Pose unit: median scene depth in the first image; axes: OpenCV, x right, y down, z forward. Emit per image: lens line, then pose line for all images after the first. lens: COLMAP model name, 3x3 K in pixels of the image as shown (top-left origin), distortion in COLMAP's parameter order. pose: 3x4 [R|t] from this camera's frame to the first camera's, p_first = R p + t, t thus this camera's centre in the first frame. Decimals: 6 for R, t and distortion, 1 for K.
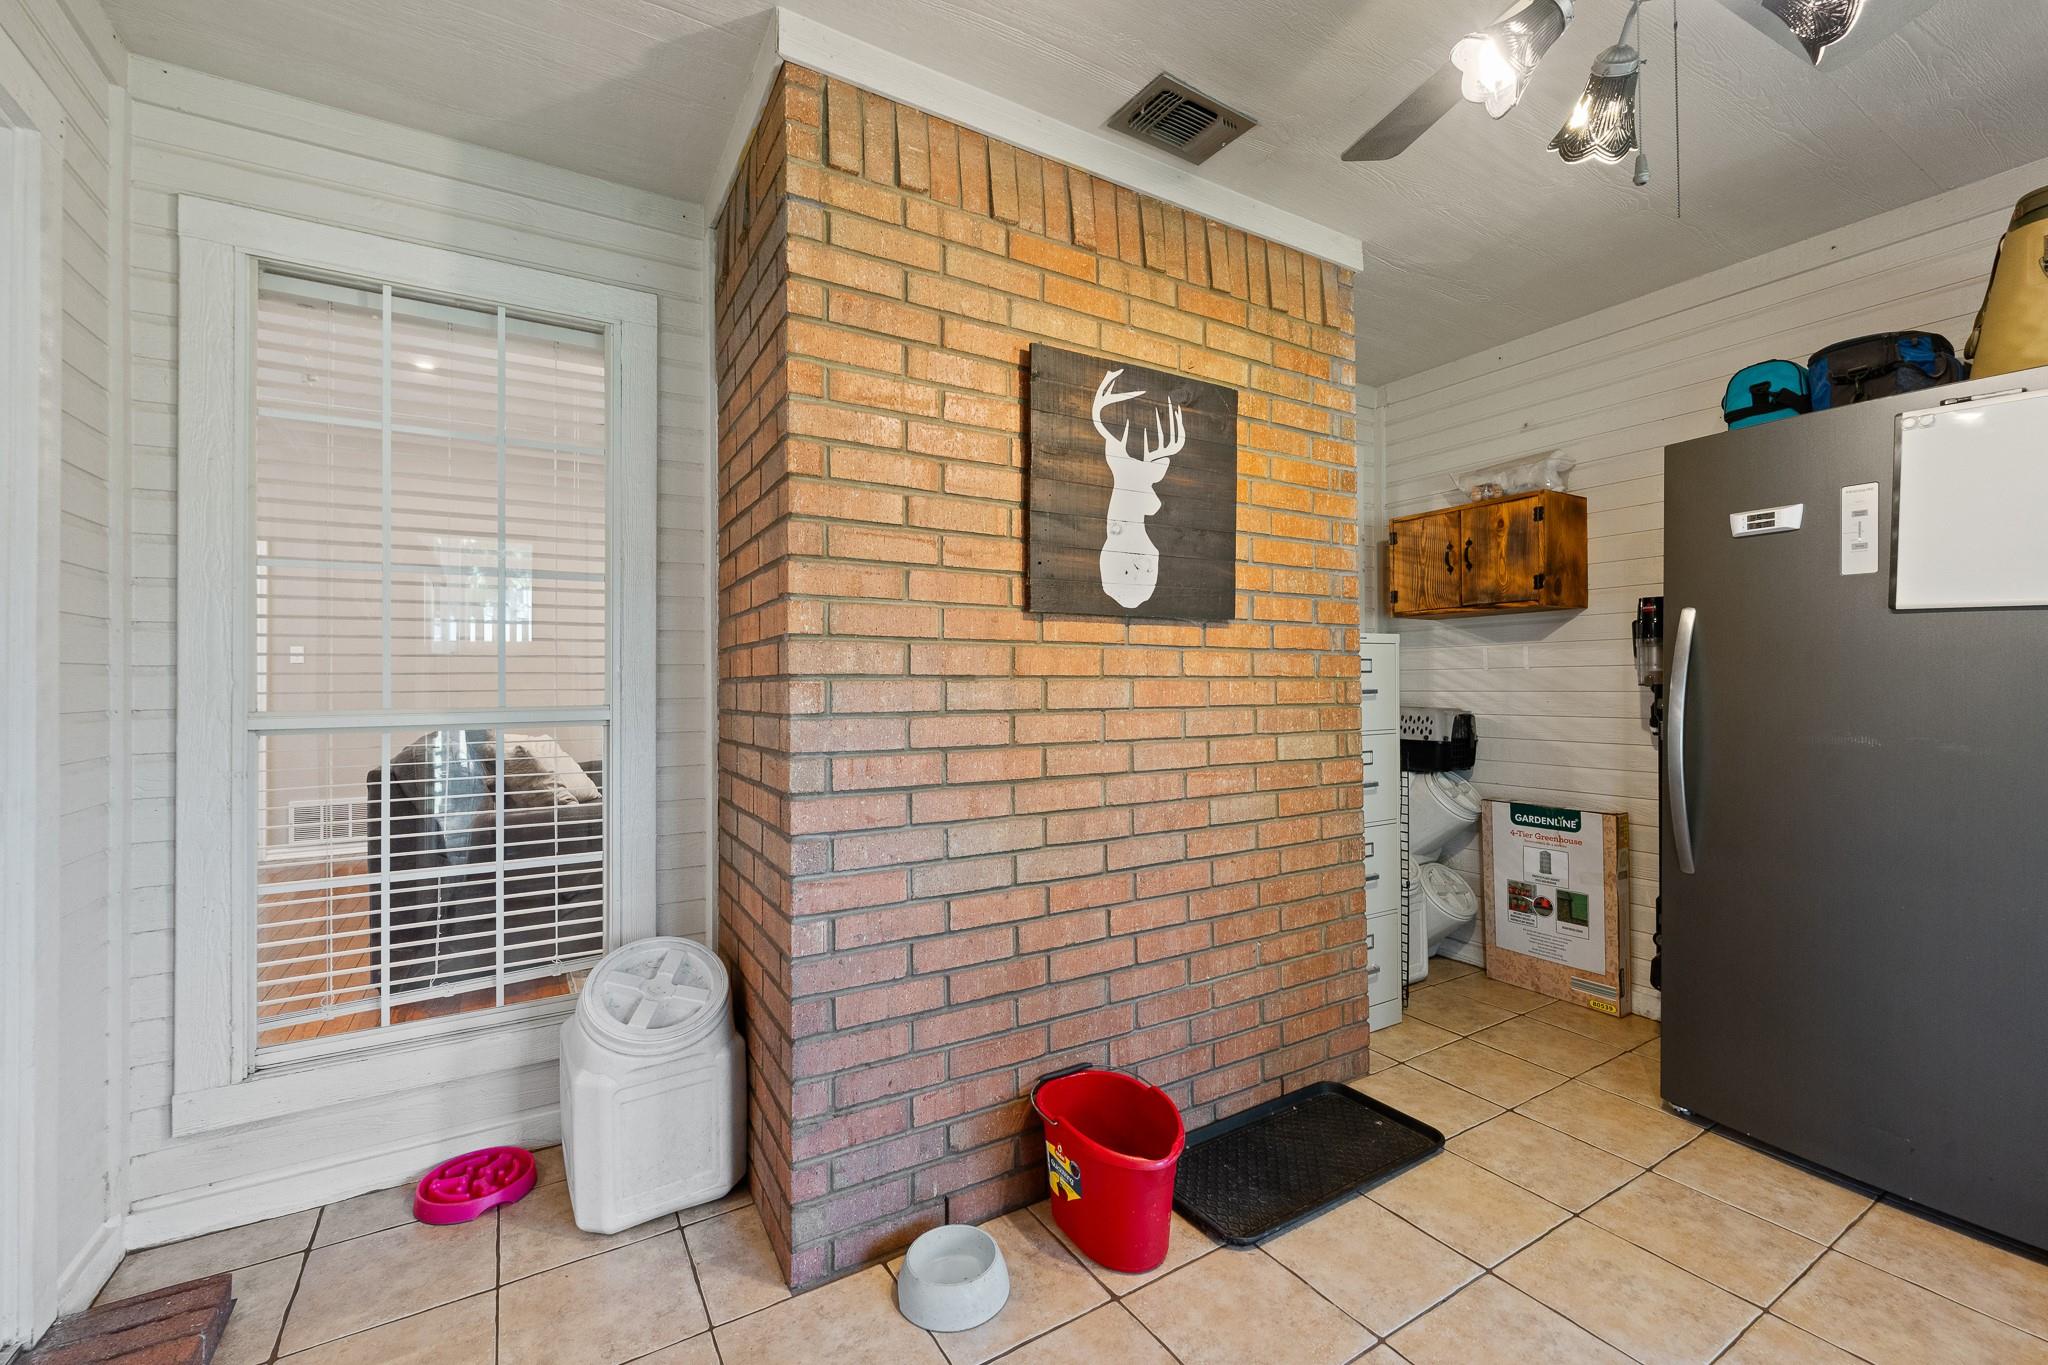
lens RADIAL K [[850.8, 0, 1030.6], [0, 850.8, 673.6], [0, 0, 1]] dist [-0.002348, -0.000009]
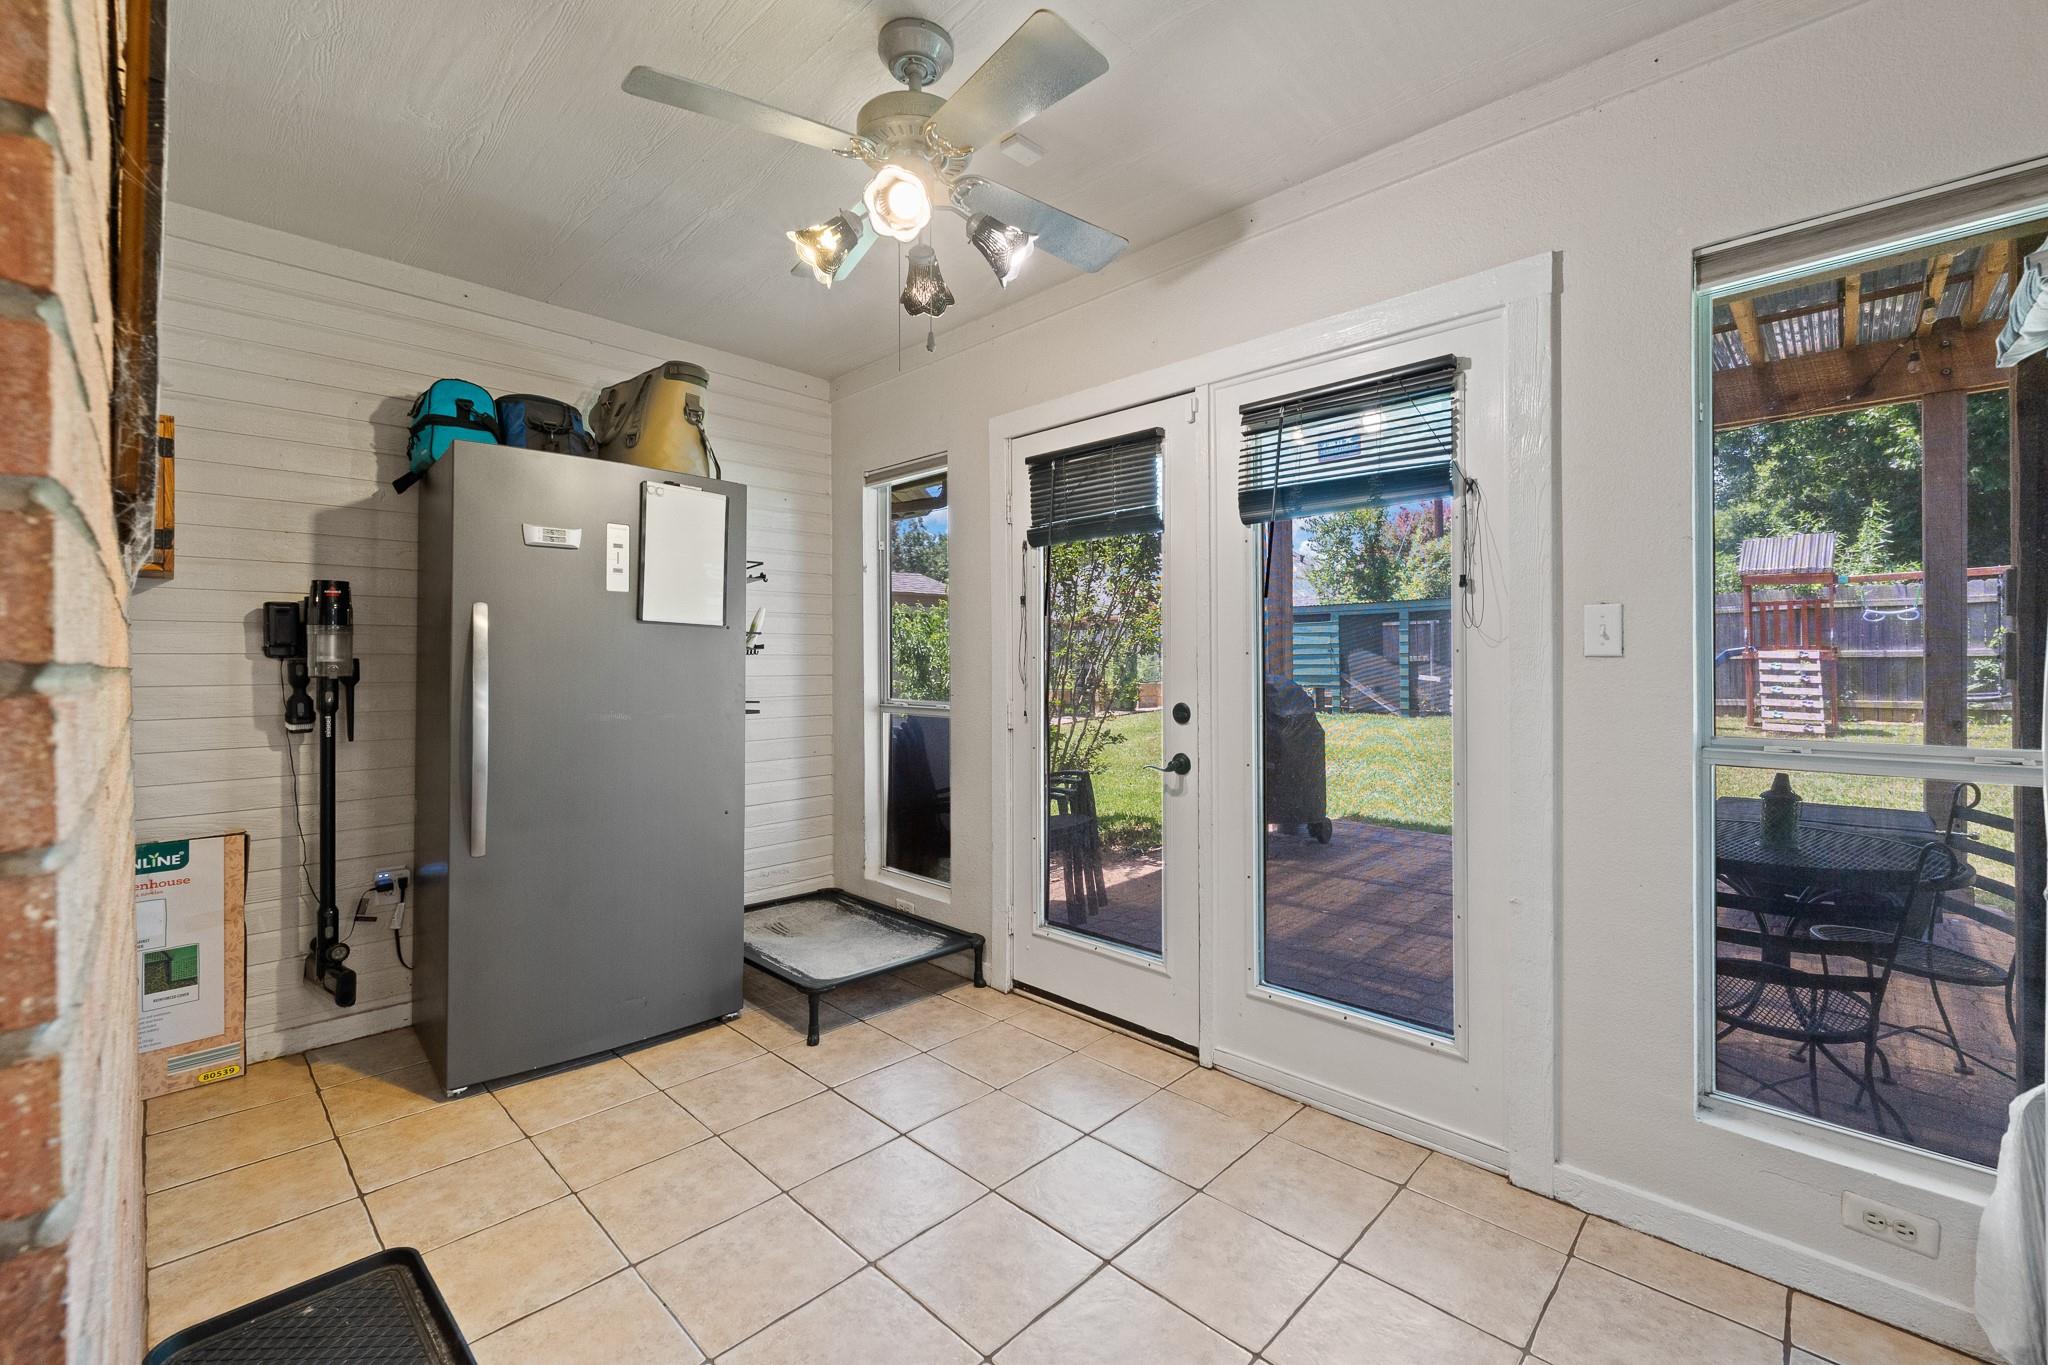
lens RADIAL K [[850.8, 0, 1030.6], [0, 850.8, 673.6], [0, 0, 1]] dist [-0.002348, -0.000009]
pose [[-0.251391, -0.000193, 0.967886, -0.416151], [-0.005646, 0.999983, -0.001267, 0.008294], [-0.967869, -0.005783, -0.251388, 0.621953]]
